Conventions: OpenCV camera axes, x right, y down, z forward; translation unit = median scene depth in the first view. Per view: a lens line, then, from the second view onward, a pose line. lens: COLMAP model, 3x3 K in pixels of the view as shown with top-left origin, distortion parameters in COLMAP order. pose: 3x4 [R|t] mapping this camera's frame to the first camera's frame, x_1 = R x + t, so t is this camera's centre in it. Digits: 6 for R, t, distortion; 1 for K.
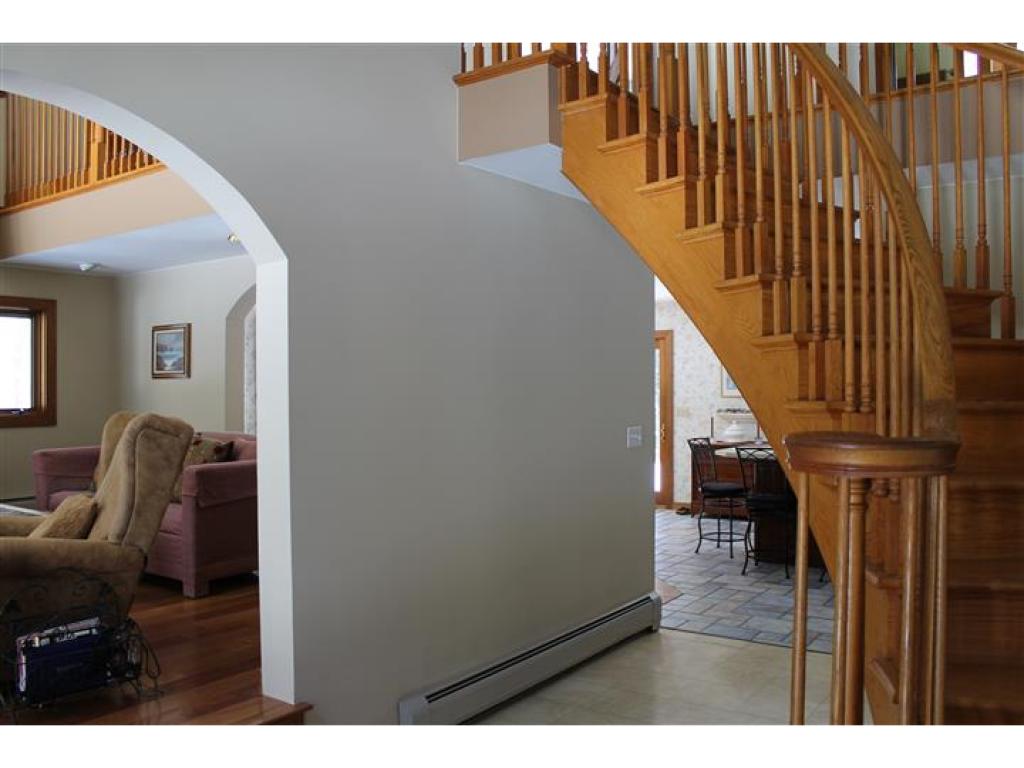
lens RADIAL K [[876.8, 0, 516.5], [0, 876.8, 383.9], [0, 0, 1]] dist [-0.138817, 0.110739]
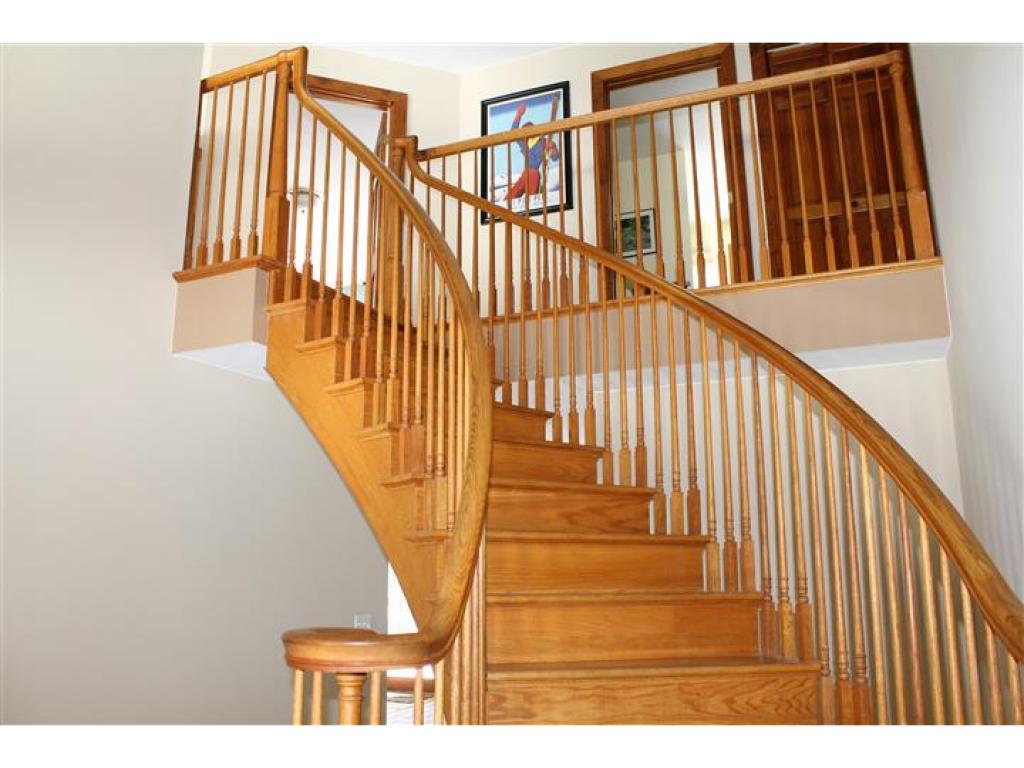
lens RADIAL K [[876.8, 0, 511.2], [0, 876.8, 384.4], [0, 0, 1]] dist [-0.138817, 0.110739]
pose [[0.979810, 0.037198, 0.196441, 0.144495], [0.004219, 0.978473, -0.206330, -0.007912], [-0.199887, 0.202993, 0.958561, -0.063042]]
